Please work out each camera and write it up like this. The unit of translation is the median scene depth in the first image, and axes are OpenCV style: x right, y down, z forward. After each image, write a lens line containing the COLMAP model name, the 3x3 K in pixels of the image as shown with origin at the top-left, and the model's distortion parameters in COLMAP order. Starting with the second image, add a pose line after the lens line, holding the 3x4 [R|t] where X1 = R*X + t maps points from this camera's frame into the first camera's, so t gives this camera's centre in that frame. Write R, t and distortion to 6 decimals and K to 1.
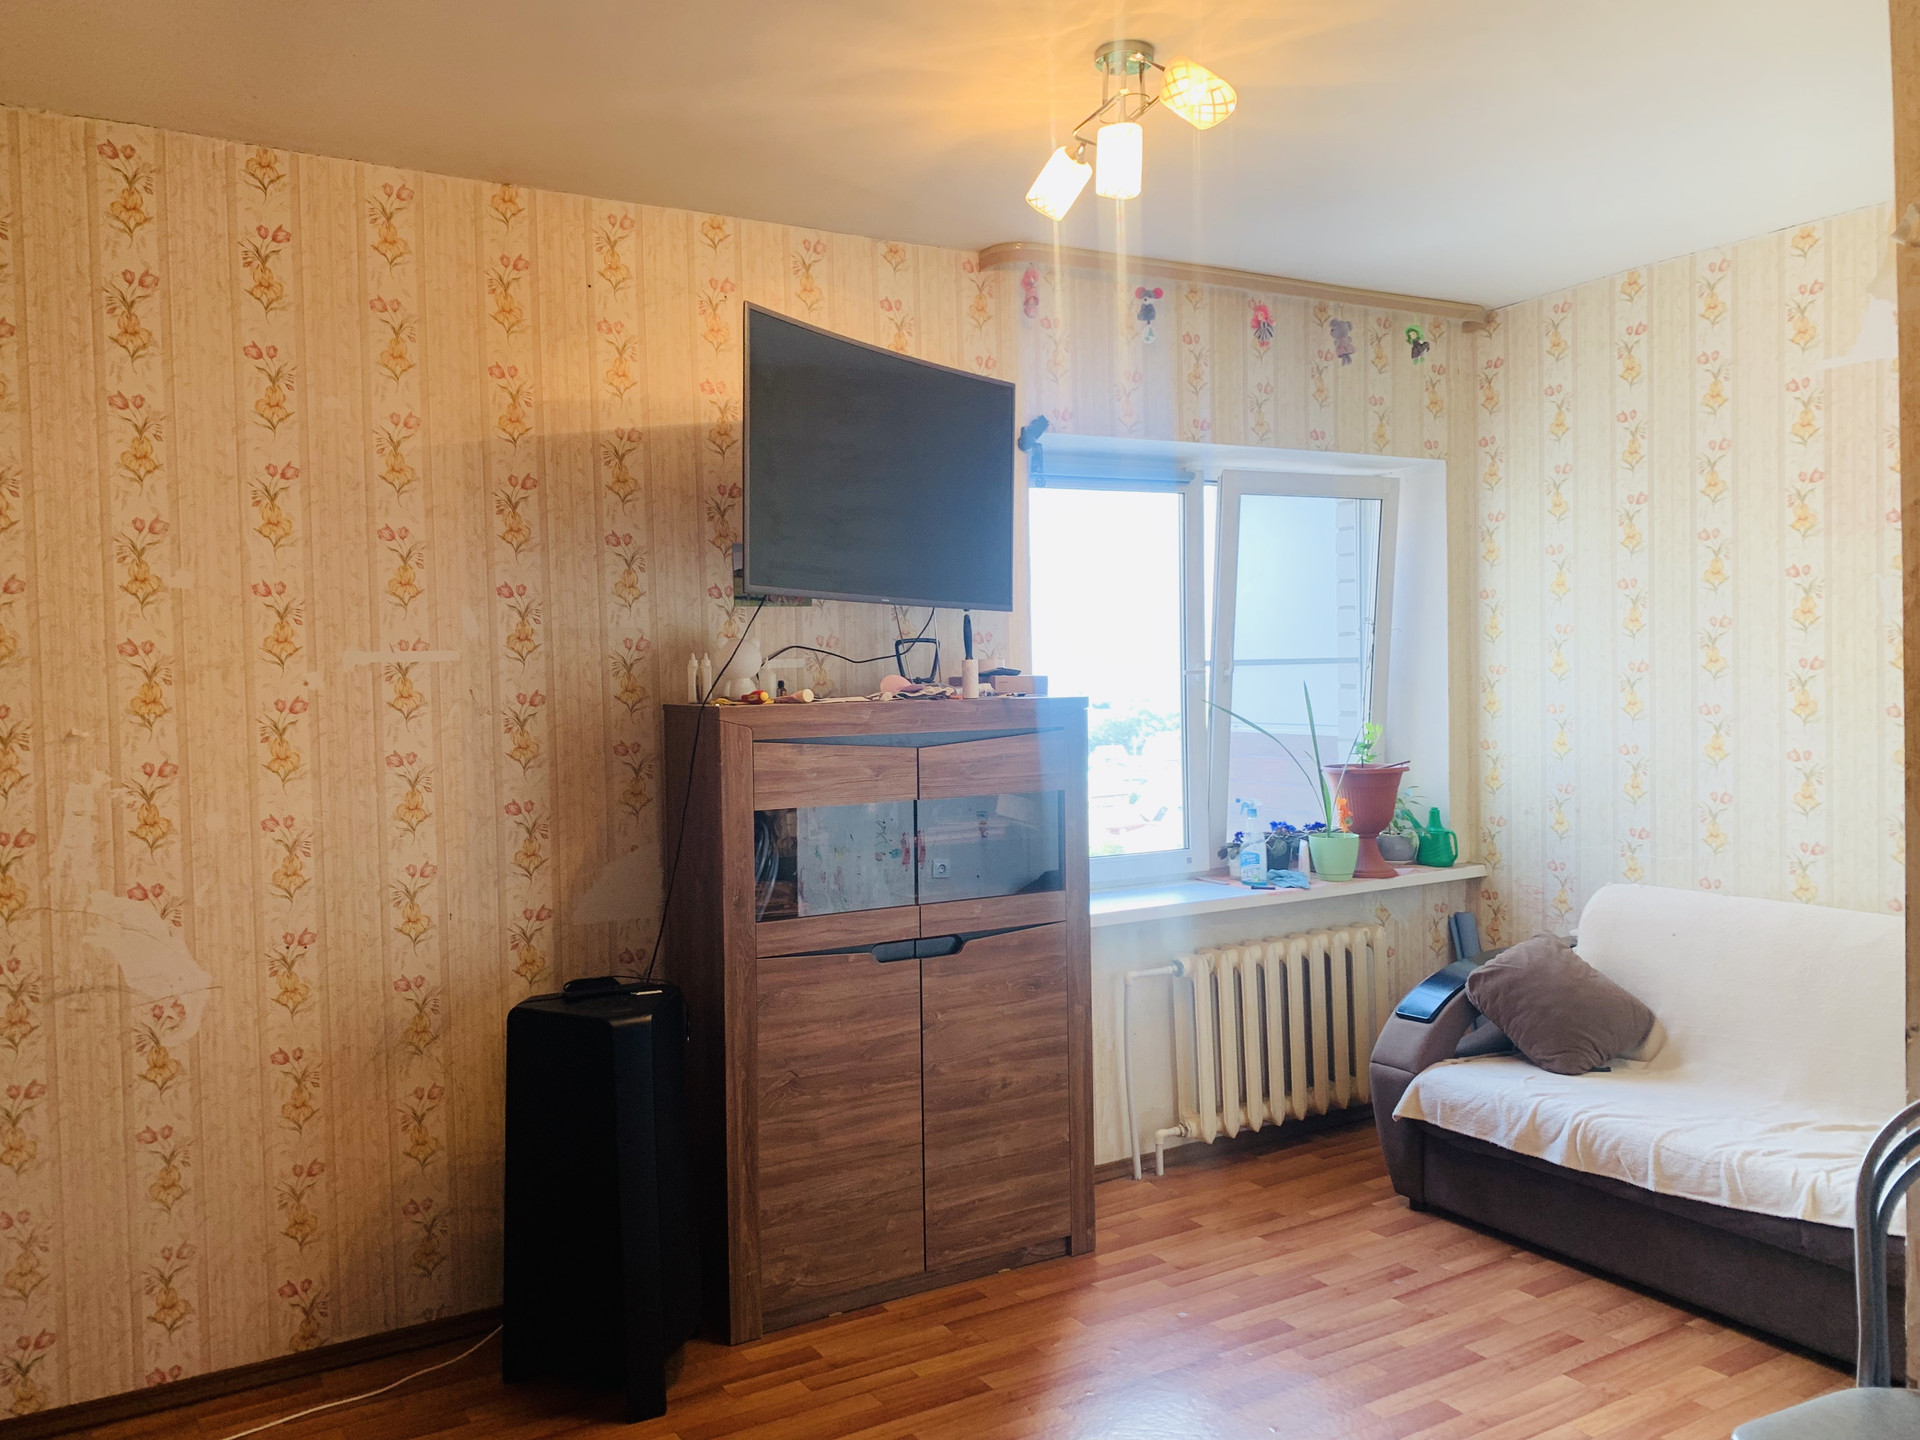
lens RADIAL K [[1452.2, 0, 940.0], [0, 1452.2, 711.0], [0, 0, 1]] dist [0.052164, -0.081348]
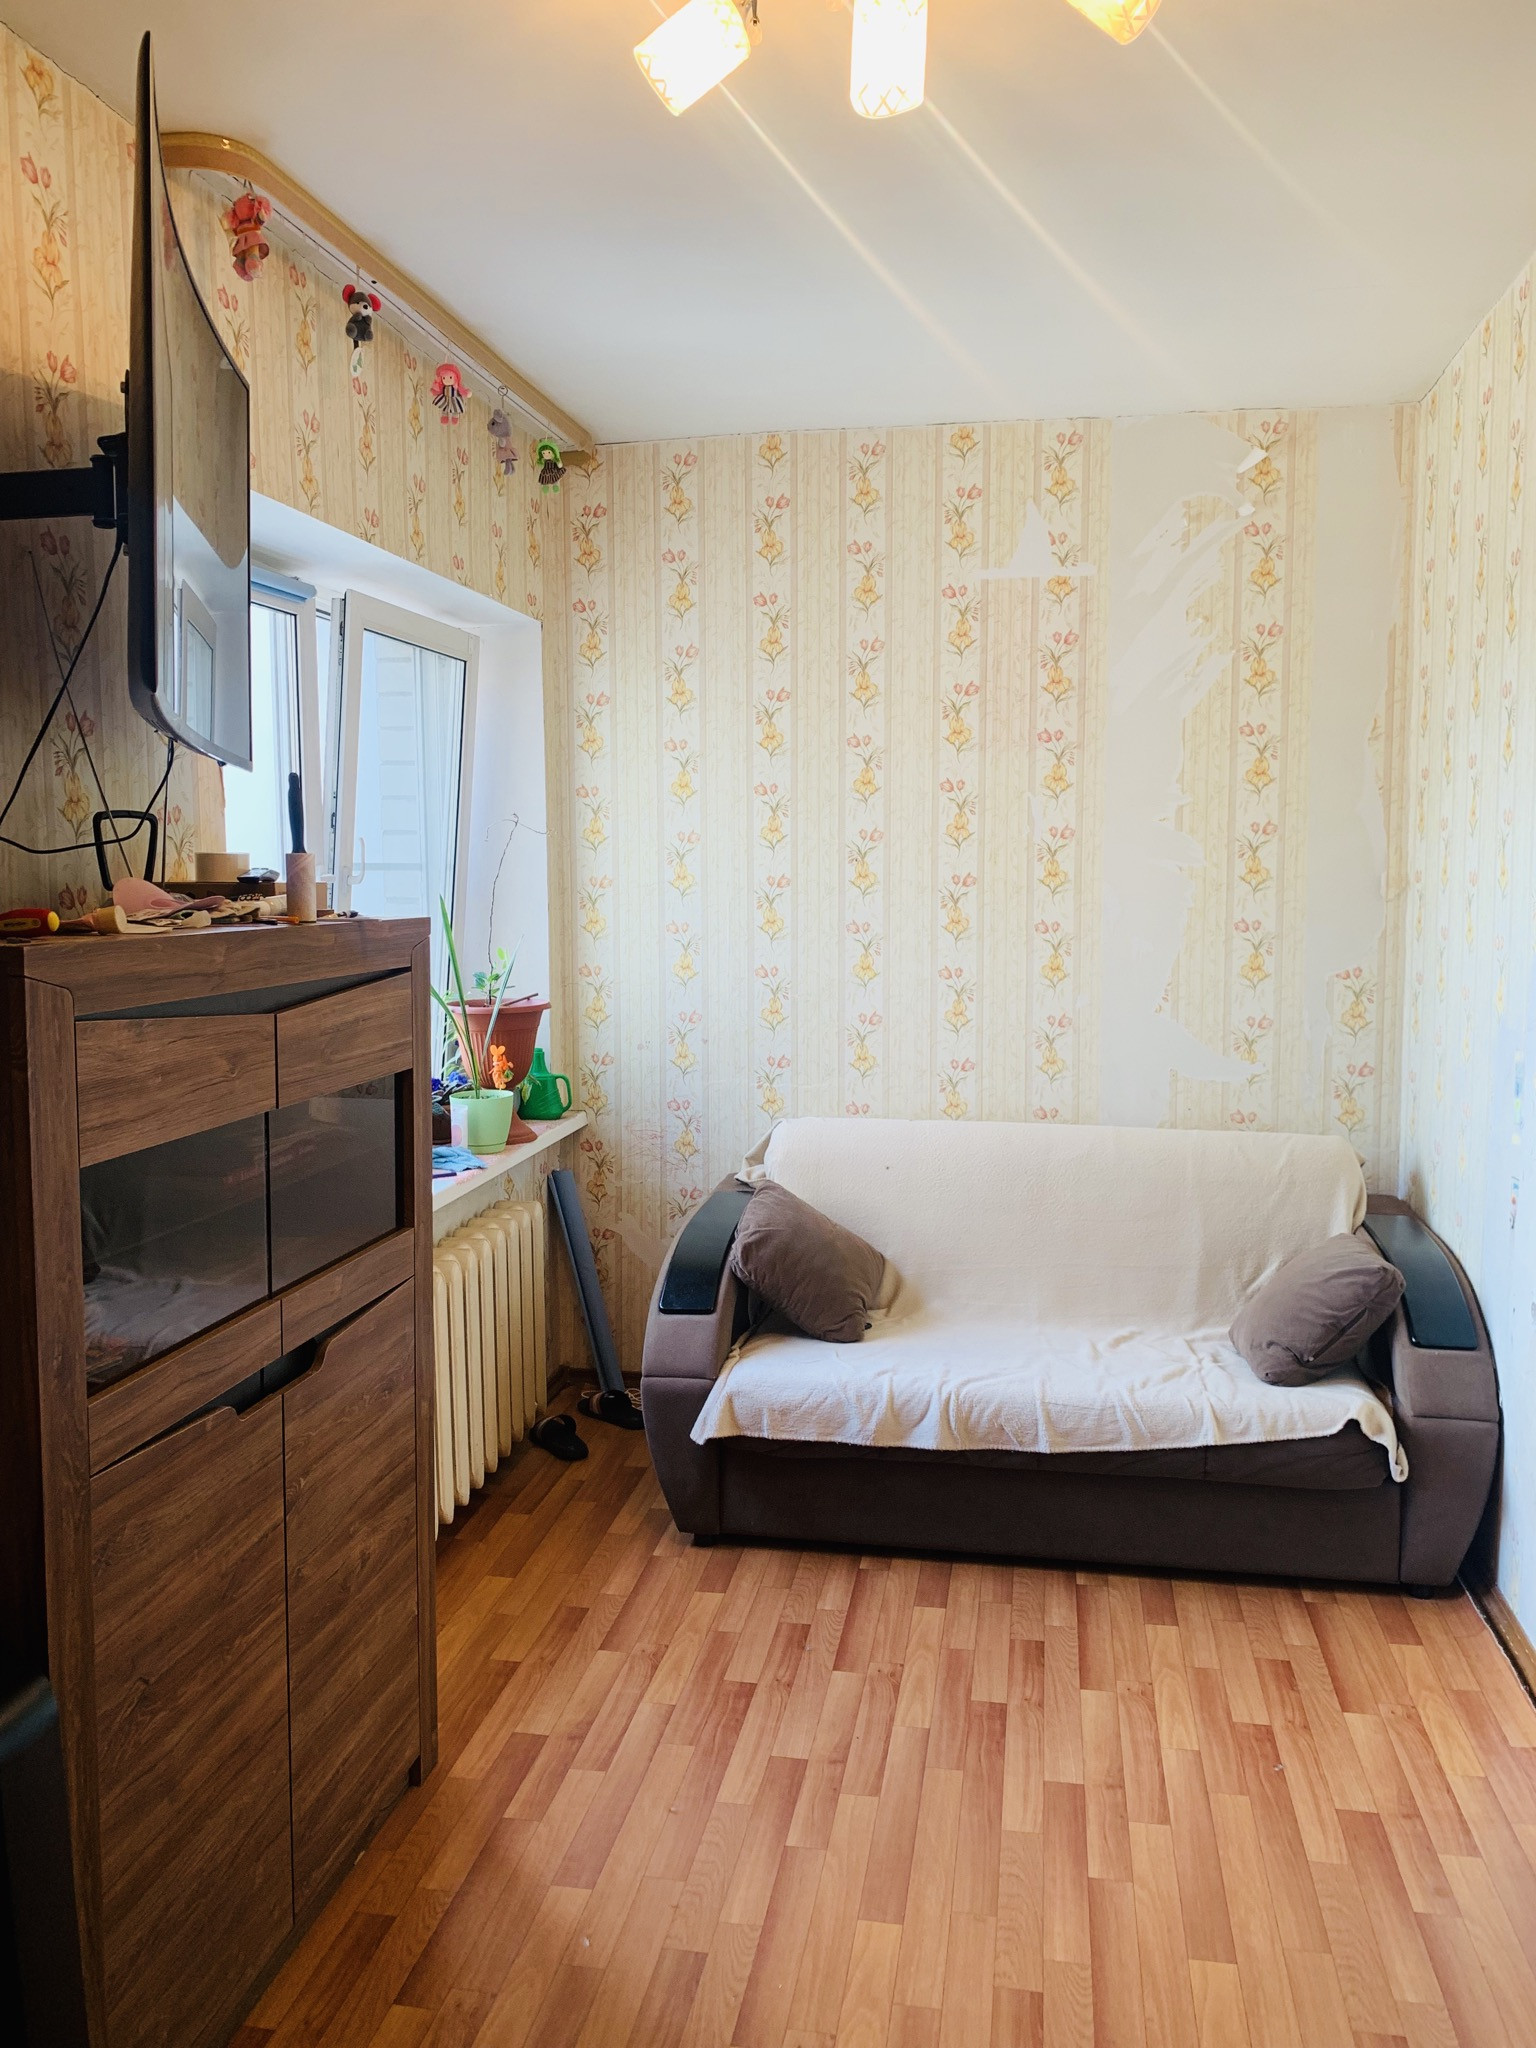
lens RADIAL K [[1549.0, 0, 773.6], [0, 1549.0, 1009.3], [0, 0, 1]] dist [0.052164, -0.081348]
pose [[0.656009, -0.049603, 0.753122, -0.323405], [0.008128, 0.998245, 0.058667, -0.008671], [-0.754709, -0.032364, 0.655260, 0.460051]]
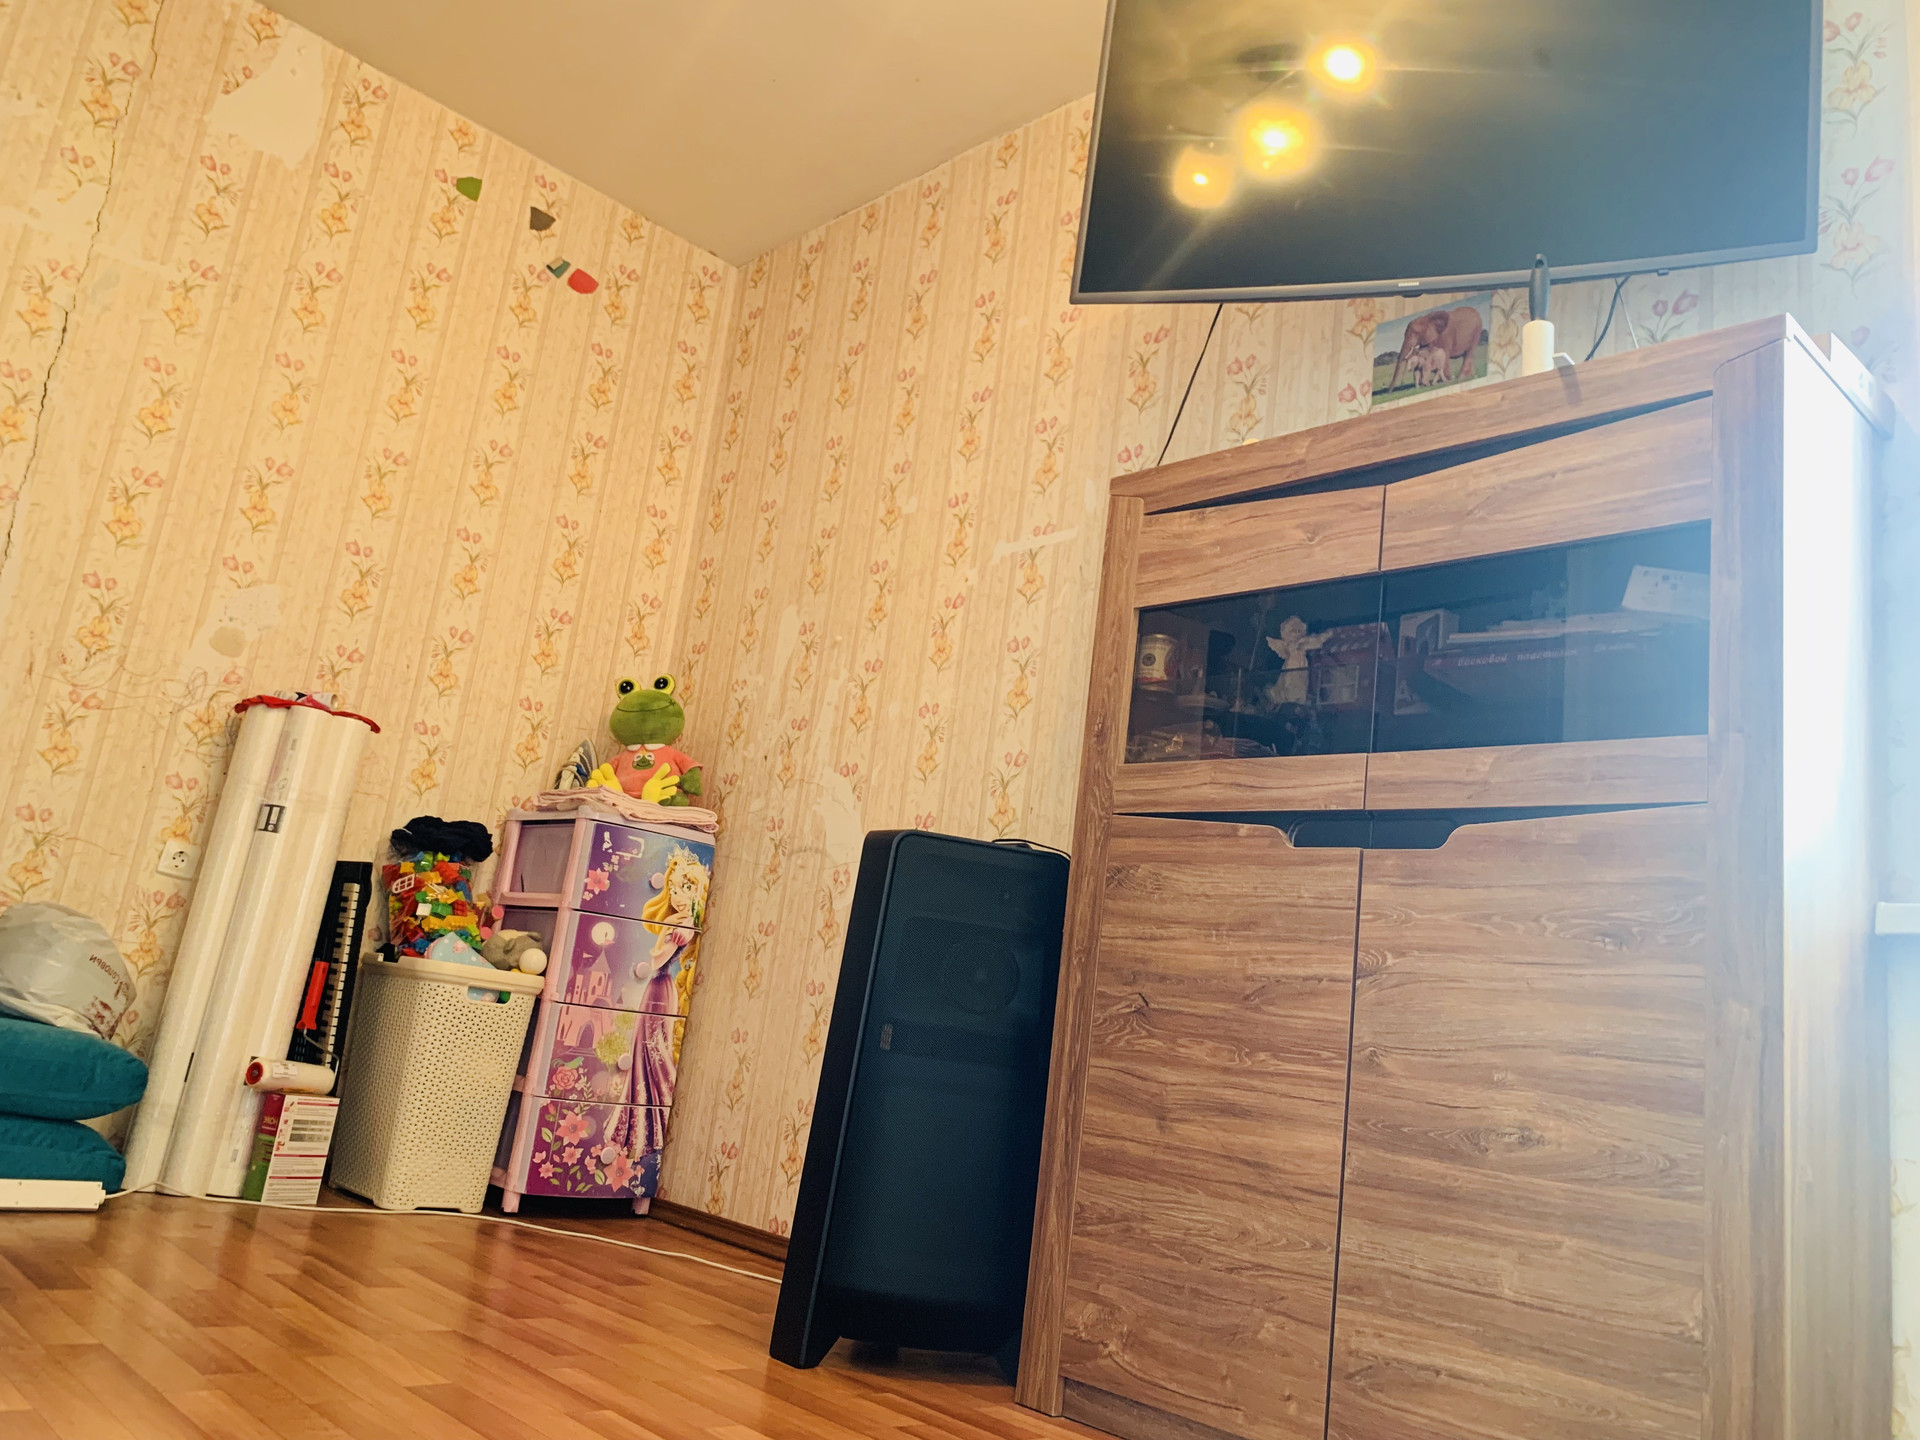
lens RADIAL K [[1452.2, 0, 957.7], [0, 1452.2, 723.2], [0, 0, 1]] dist [0.052164, -0.081348]
pose [[0.230949, -0.157774, -0.960088, 0.474190], [-0.151498, 0.968898, -0.195665, 0.249269], [0.961099, 0.190640, 0.199864, 0.715437]]
